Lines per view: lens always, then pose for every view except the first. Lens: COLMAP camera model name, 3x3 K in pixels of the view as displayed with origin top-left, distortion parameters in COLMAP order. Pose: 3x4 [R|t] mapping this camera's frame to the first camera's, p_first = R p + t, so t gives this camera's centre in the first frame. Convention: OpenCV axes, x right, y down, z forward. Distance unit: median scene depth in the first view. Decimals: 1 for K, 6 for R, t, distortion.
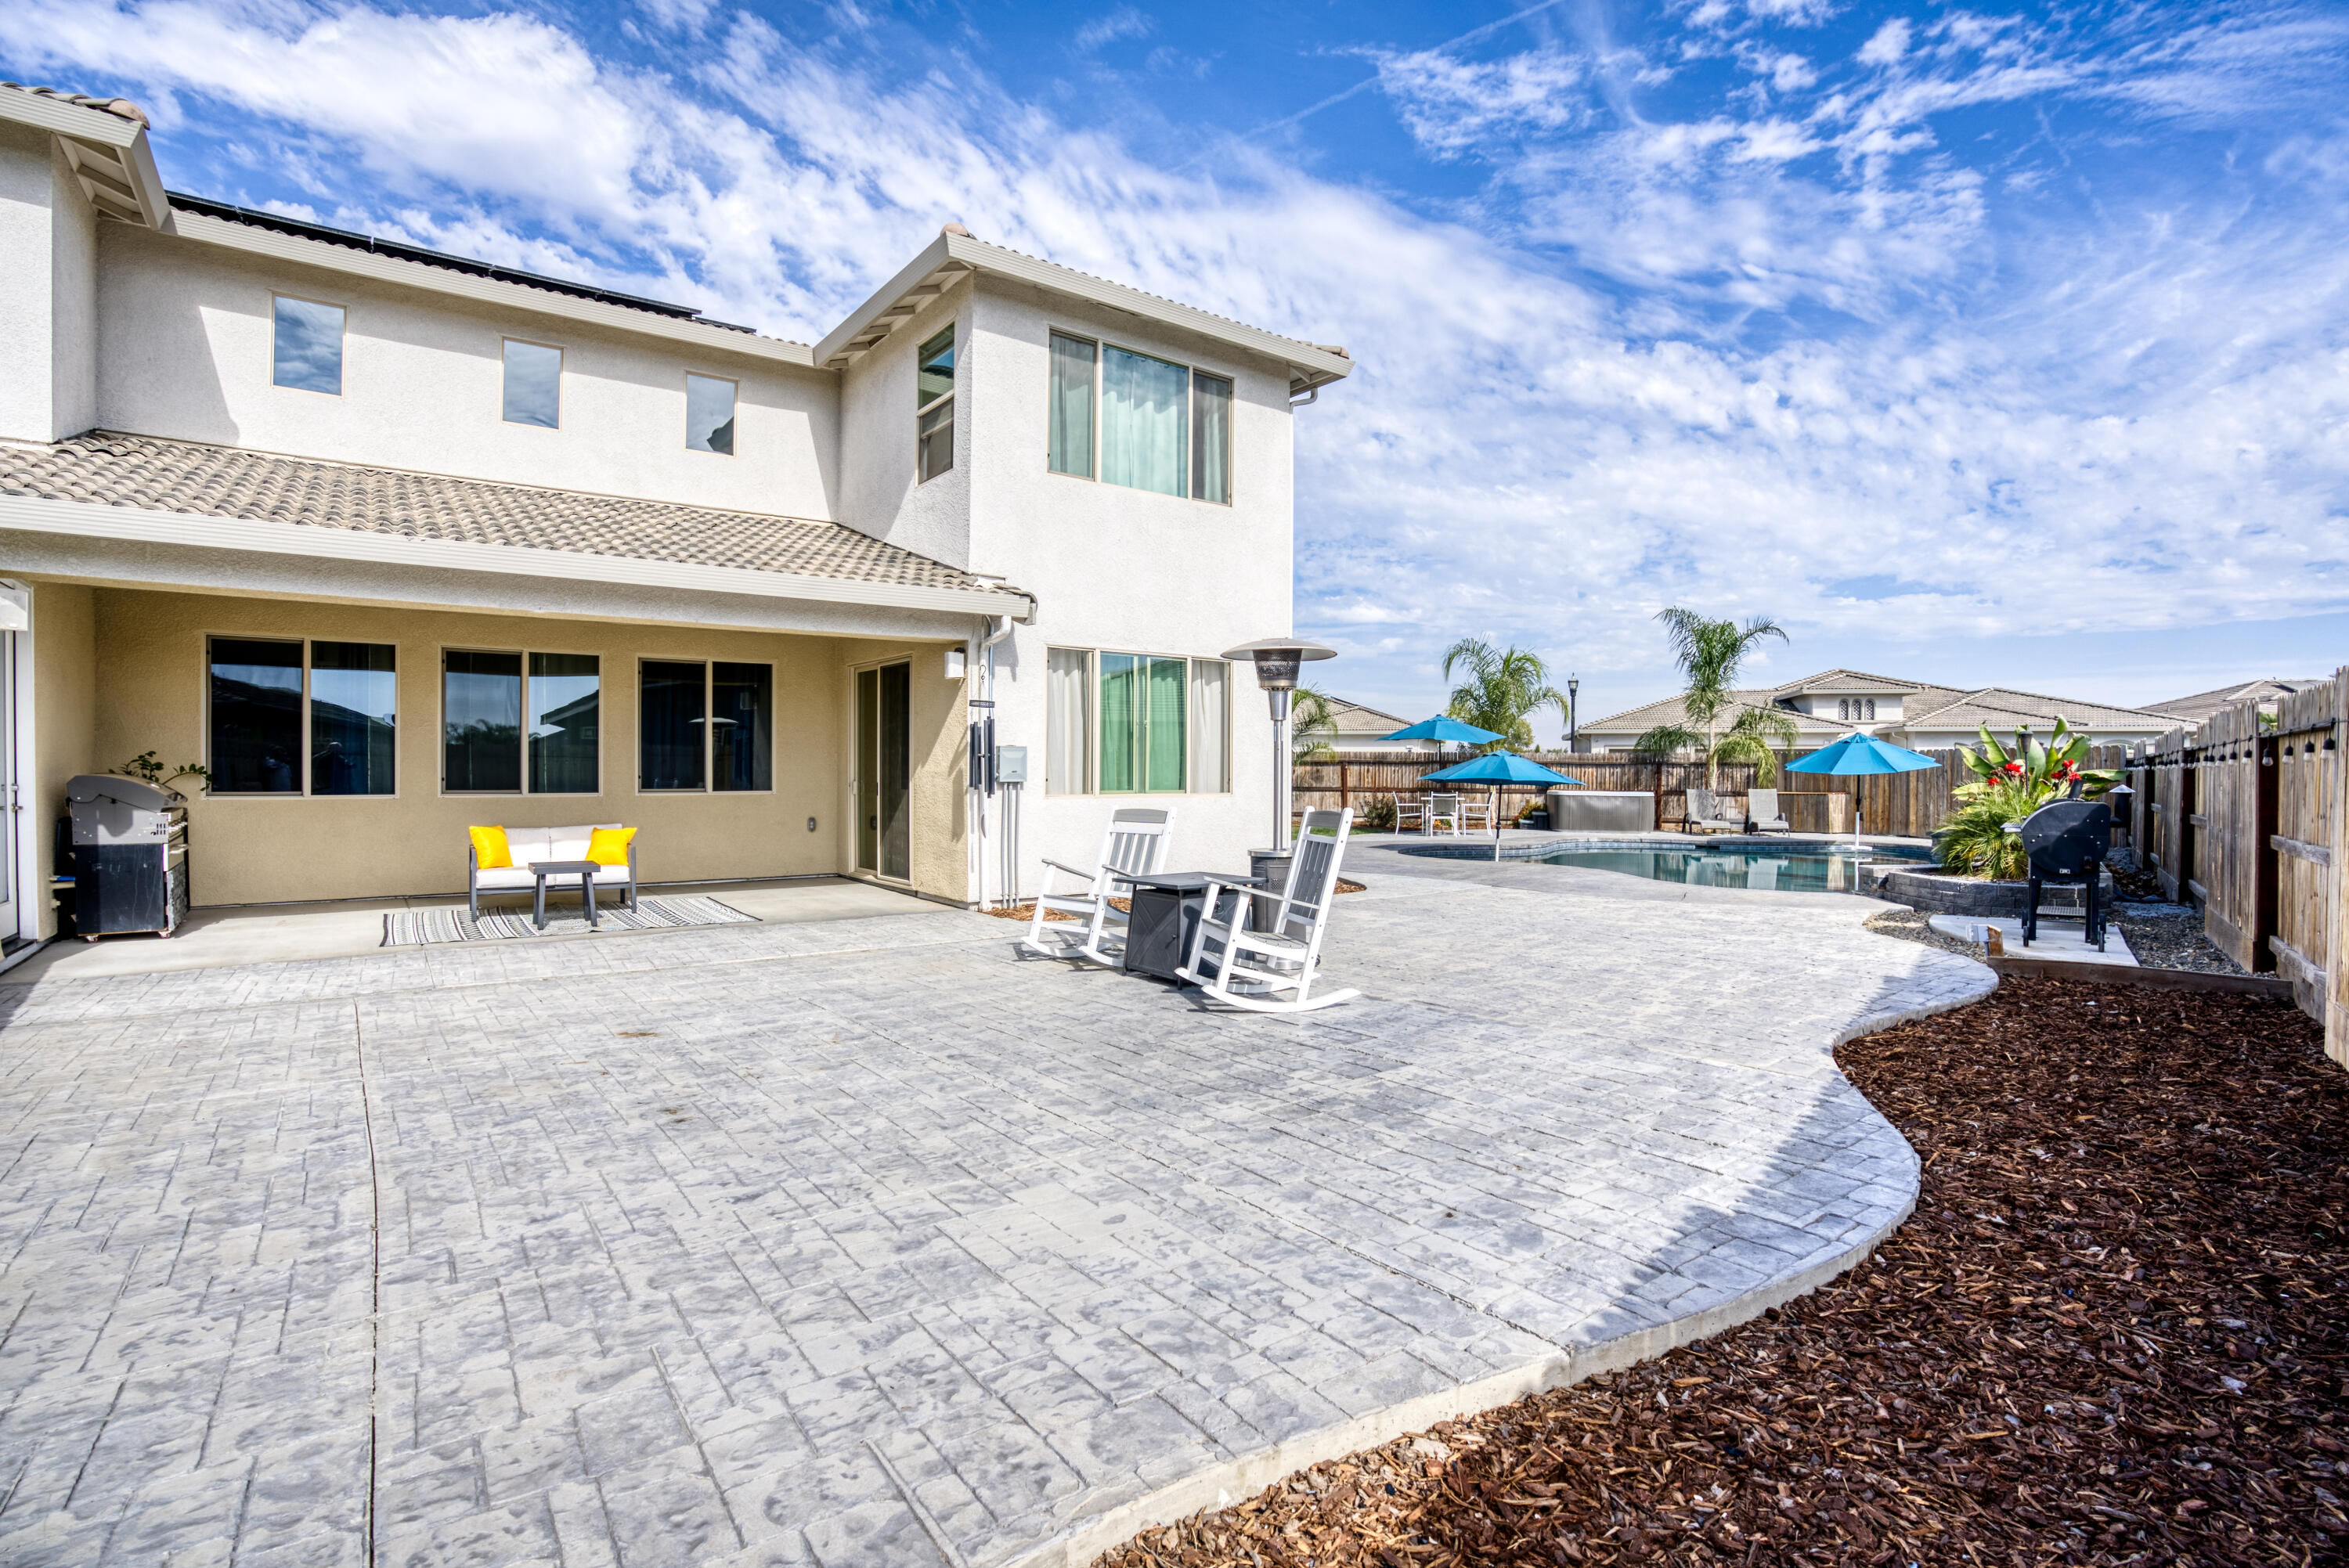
lens RADIAL K [[1305.0, 0, 1176.8], [0, 1305.0, 791.6], [0, 0, 1]] dist [-0.018720, -0.000364]
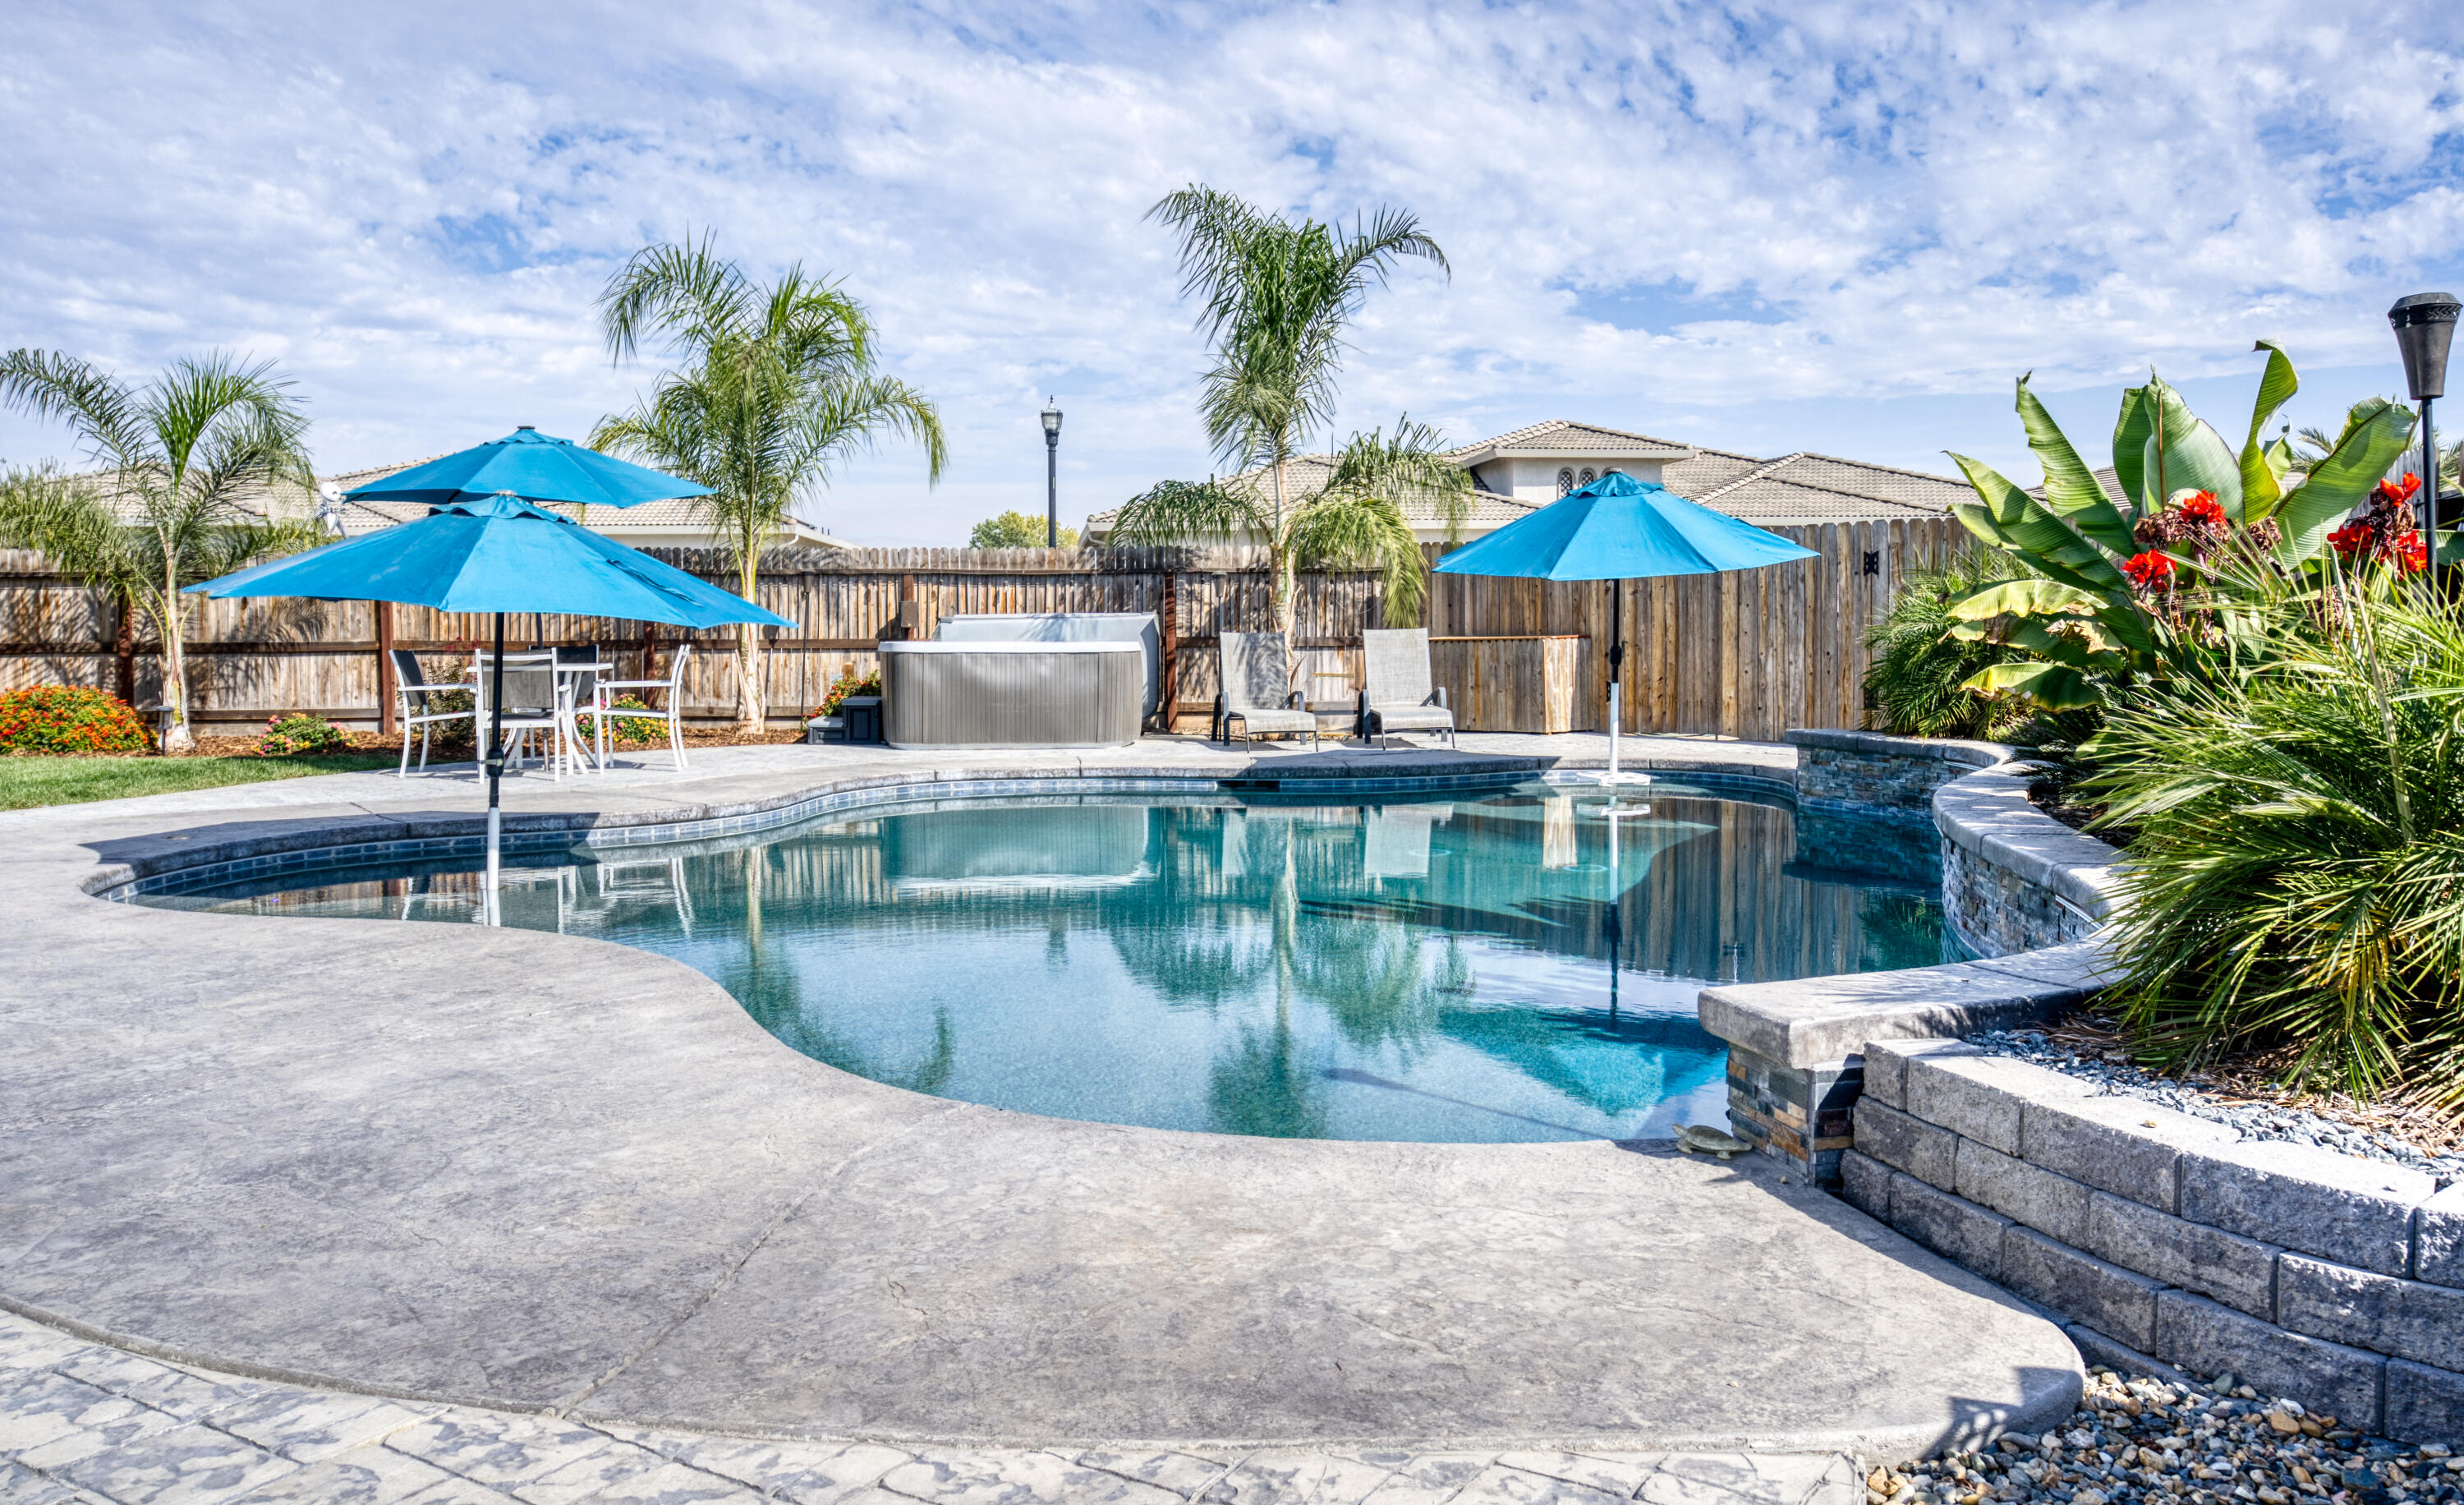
lens RADIAL K [[2335.5, 0, 1232.1], [0, 2335.5, 749.4], [0, 0, 1]] dist [0.006139, 0.000000]
pose [[0.944671, -0.030767, 0.326573, 0.158733], [0.017515, 0.998902, 0.043442, 0.002762], [-0.327551, -0.035318, 0.944173, 0.317280]]
